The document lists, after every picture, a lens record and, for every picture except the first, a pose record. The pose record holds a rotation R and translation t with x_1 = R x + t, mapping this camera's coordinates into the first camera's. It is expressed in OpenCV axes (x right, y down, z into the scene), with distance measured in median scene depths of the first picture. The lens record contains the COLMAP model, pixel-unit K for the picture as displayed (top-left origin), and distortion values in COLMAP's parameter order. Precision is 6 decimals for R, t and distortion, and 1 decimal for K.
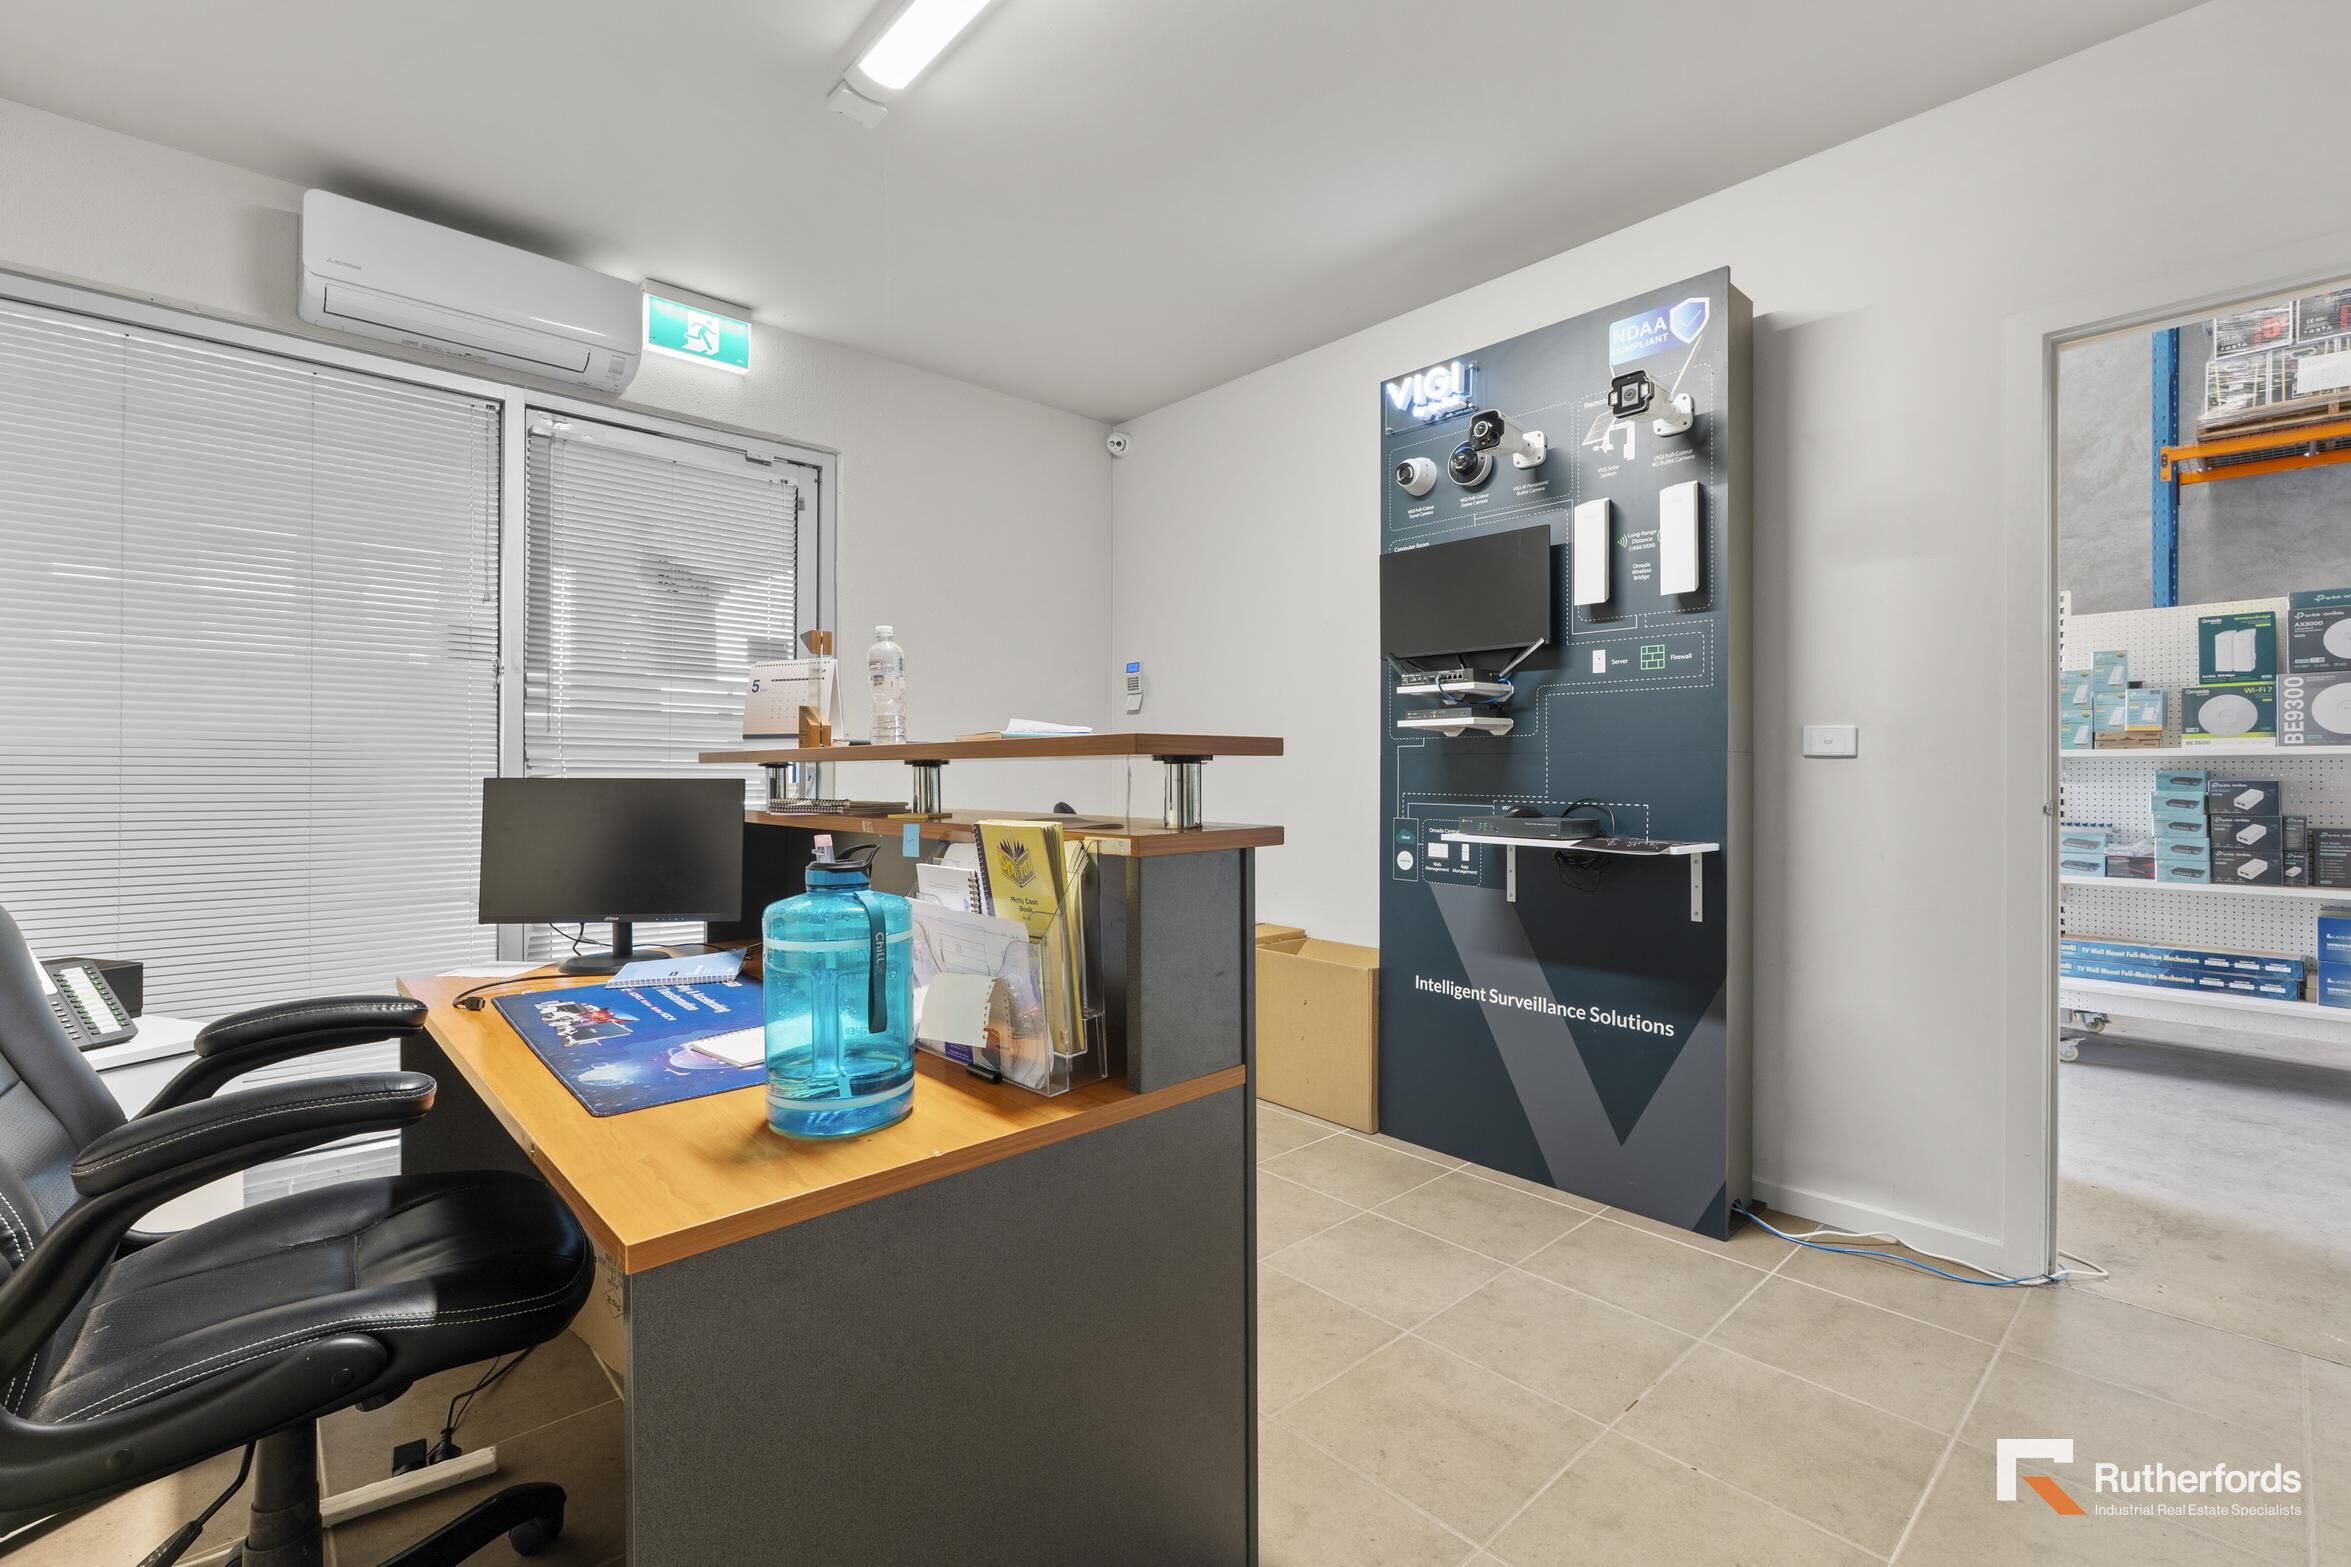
lens RADIAL K [[1035.4, 0, 1178.0], [0, 1035.4, 776.2], [0, 0, 1]] dist [-0.000789, -0.000094]
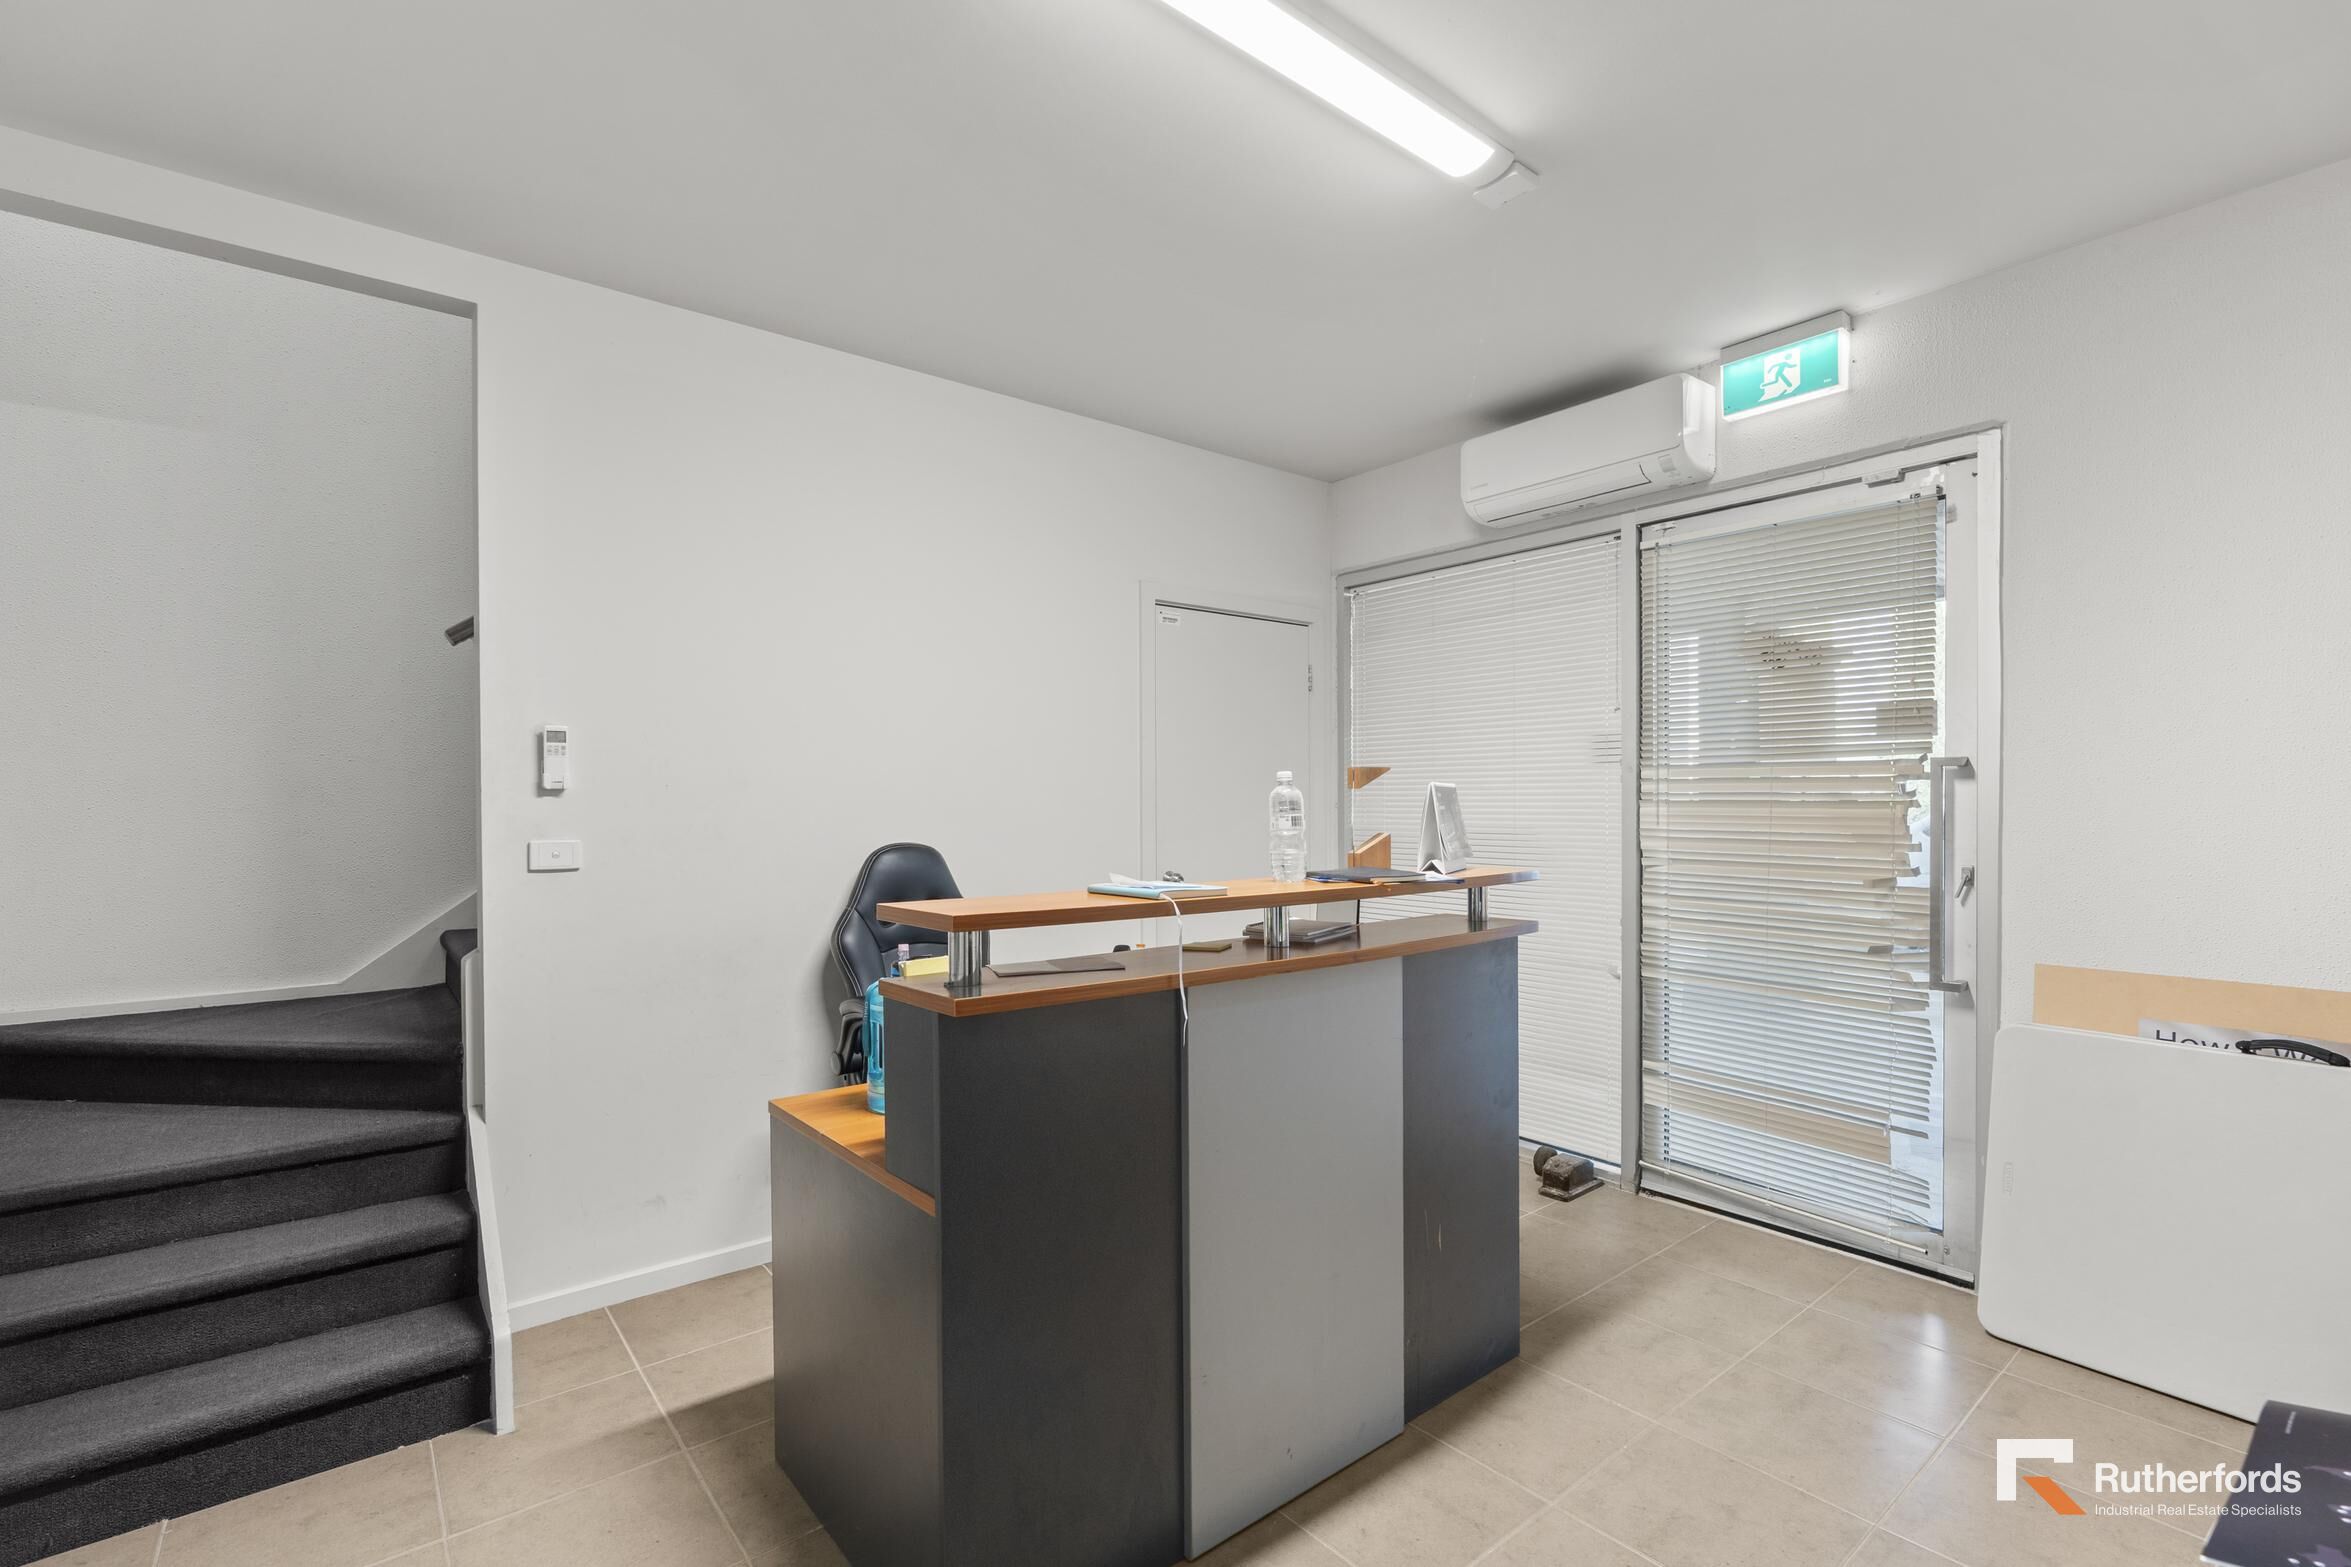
lens RADIAL K [[1035.4, 0, 1178.0], [0, 1035.4, 776.2], [0, 0, 1]] dist [-0.000789, -0.000094]
pose [[-0.083242, -0.017672, -0.996373, 0.490741], [0.002004, 0.999838, -0.017901, -0.075003], [0.996527, -0.003487, -0.083193, 0.602414]]
